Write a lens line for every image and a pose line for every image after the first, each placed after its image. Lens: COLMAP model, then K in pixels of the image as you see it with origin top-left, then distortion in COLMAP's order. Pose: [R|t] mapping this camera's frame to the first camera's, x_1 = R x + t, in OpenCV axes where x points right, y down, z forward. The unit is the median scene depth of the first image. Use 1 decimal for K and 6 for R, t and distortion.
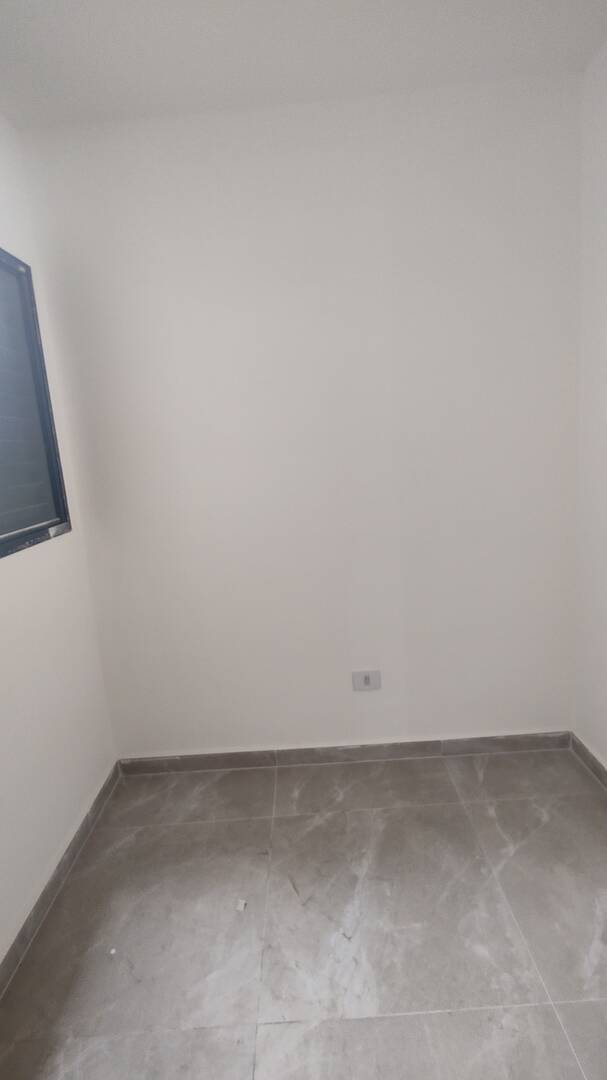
lens RADIAL K [[512.8, 0, 303.5], [0, 512.8, 540.0], [0, 0, 1]] dist [-0.006617, -0.000425]
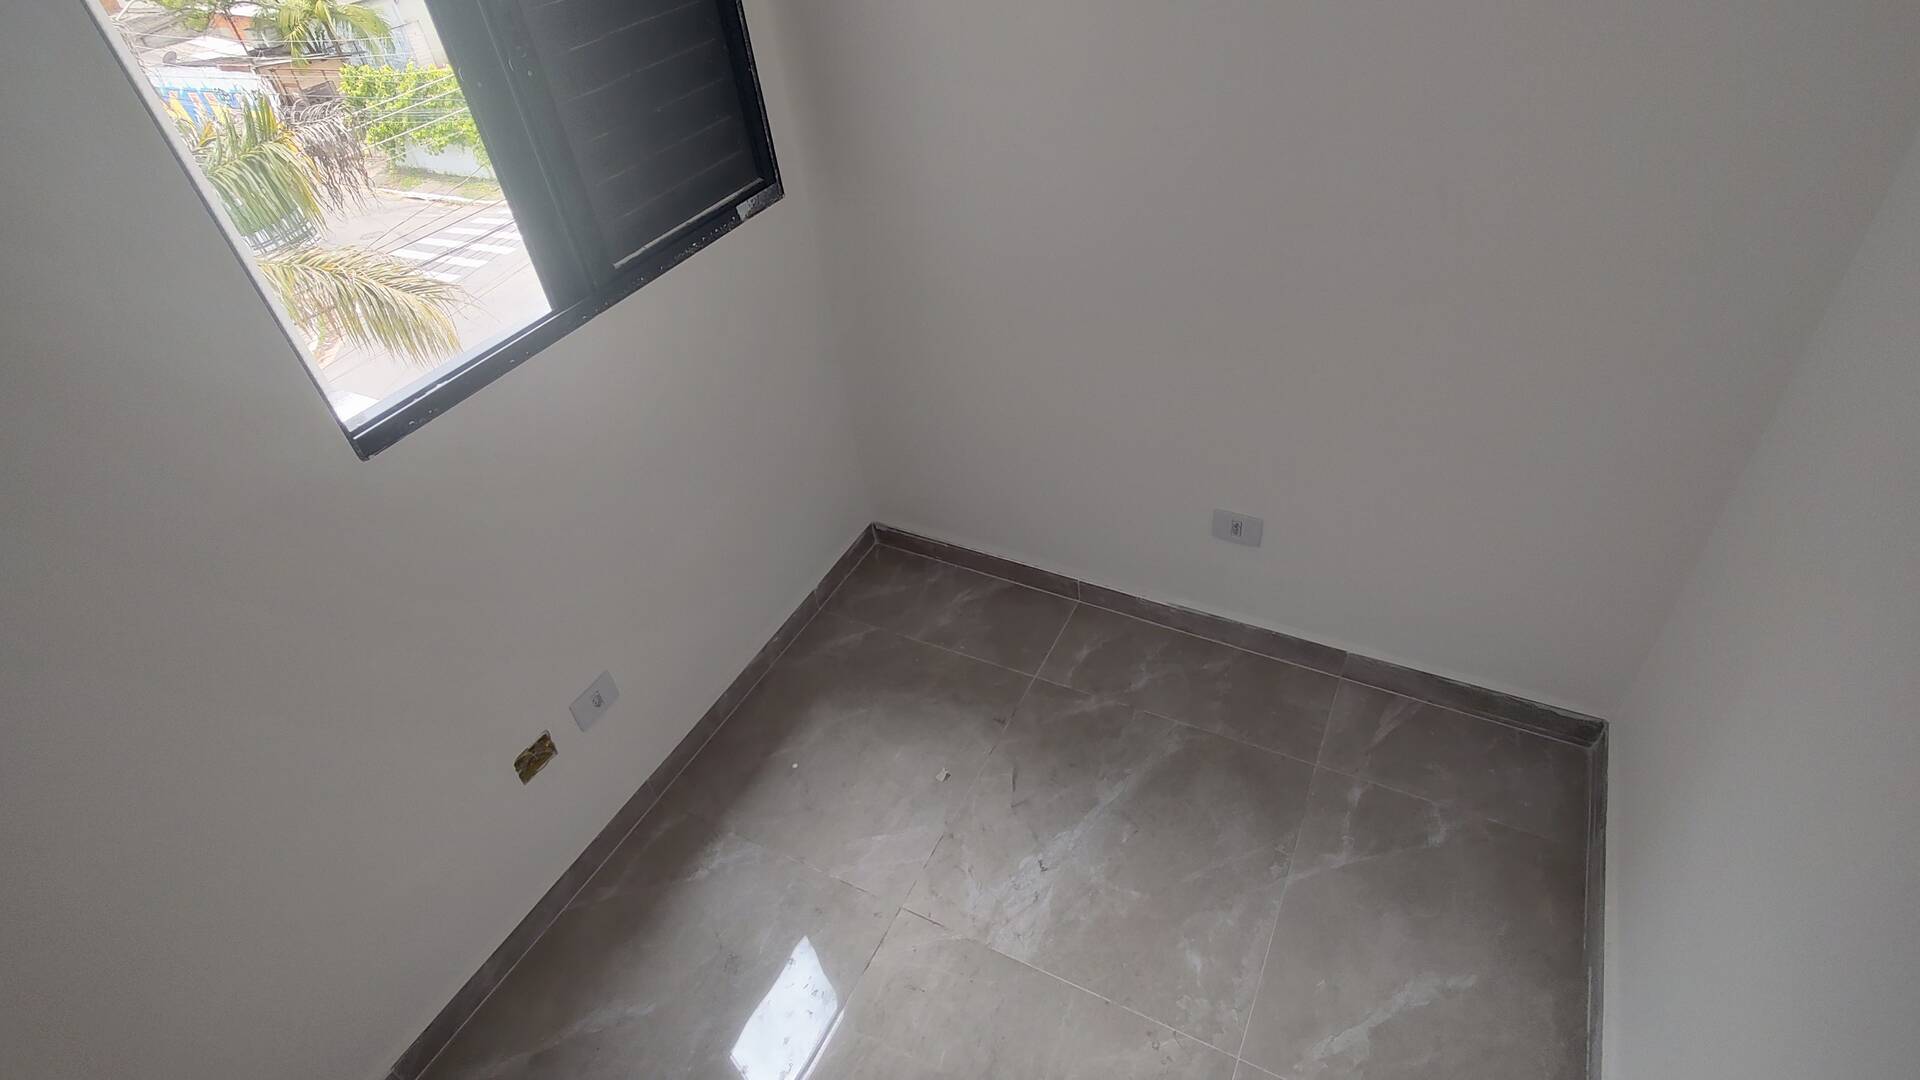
lens RADIAL K [[937.8, 0, 971.5], [0, 937.8, 531.4], [0, 0, 1]] dist [-0.001320, 0.001858]
pose [[0.890213, 0.278720, -0.360328, 0.321348], [-0.056277, 0.852210, 0.520164, -0.338974], [0.452055, -0.442779, 0.774334, 0.076845]]
